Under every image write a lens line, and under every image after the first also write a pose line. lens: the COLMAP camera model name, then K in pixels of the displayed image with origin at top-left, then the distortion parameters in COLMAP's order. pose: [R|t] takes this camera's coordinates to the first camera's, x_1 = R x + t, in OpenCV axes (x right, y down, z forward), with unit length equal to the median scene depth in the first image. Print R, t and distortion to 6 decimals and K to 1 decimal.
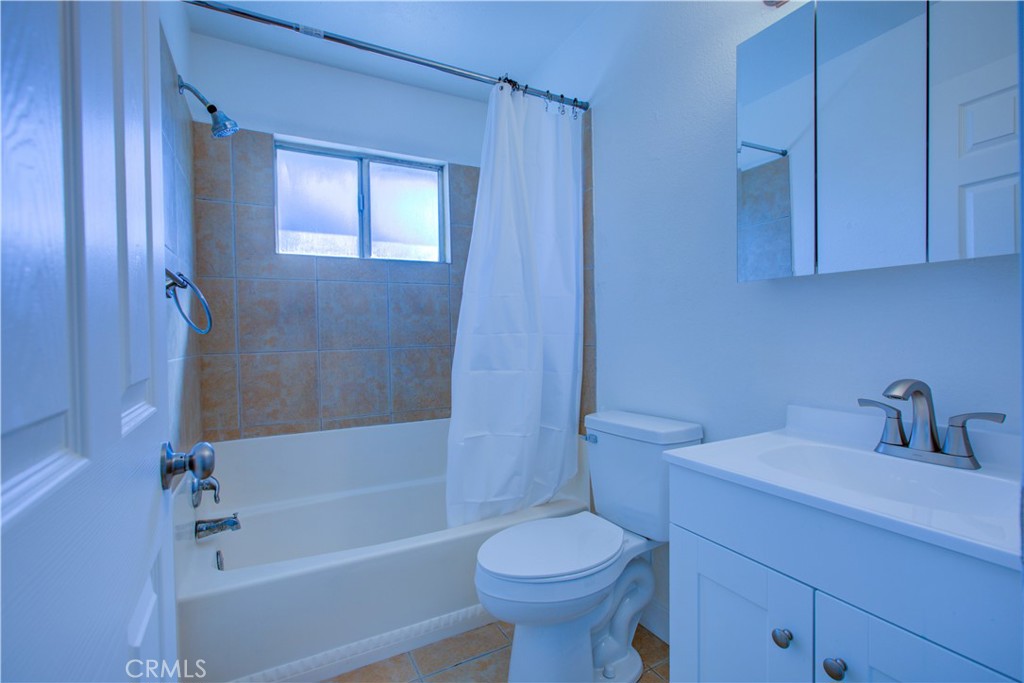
lens RADIAL K [[459.3, 0, 512.7], [0, 459.3, 342.1], [0, 0, 1]] dist [-0.011754, 0.019246]
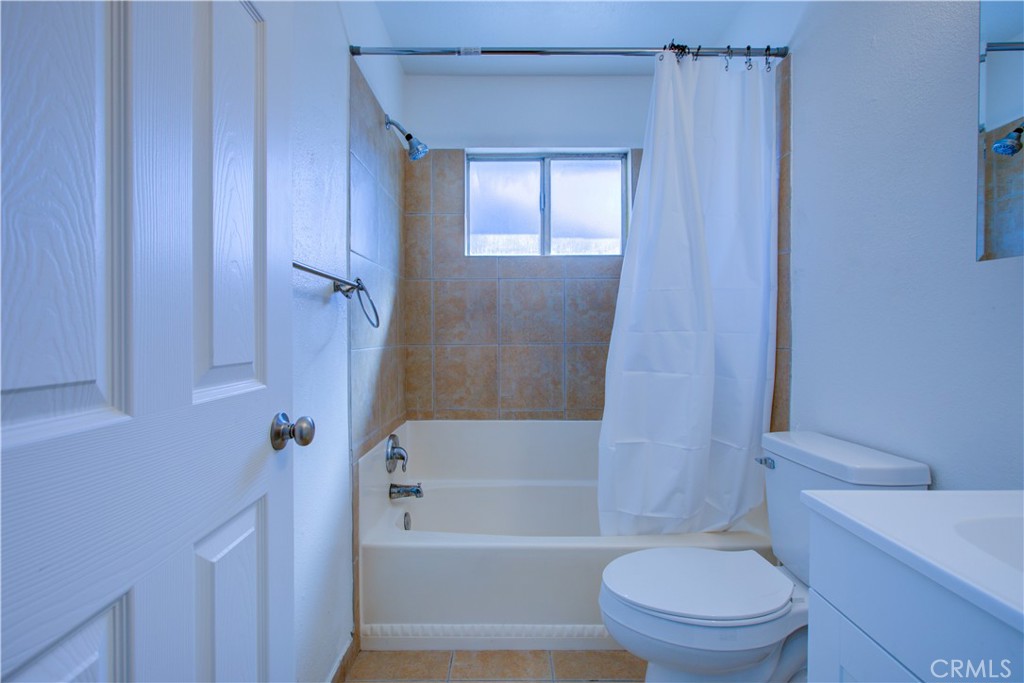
lens RADIAL K [[473.8, 0, 514.2], [0, 473.8, 337.9], [0, 0, 1]] dist [-0.003363, 0.004362]
pose [[0.887904, 0.022136, -0.459495, 0.131389], [-0.022778, 0.999732, 0.004145, -0.003091], [0.459464, 0.006786, 0.888171, 0.041544]]
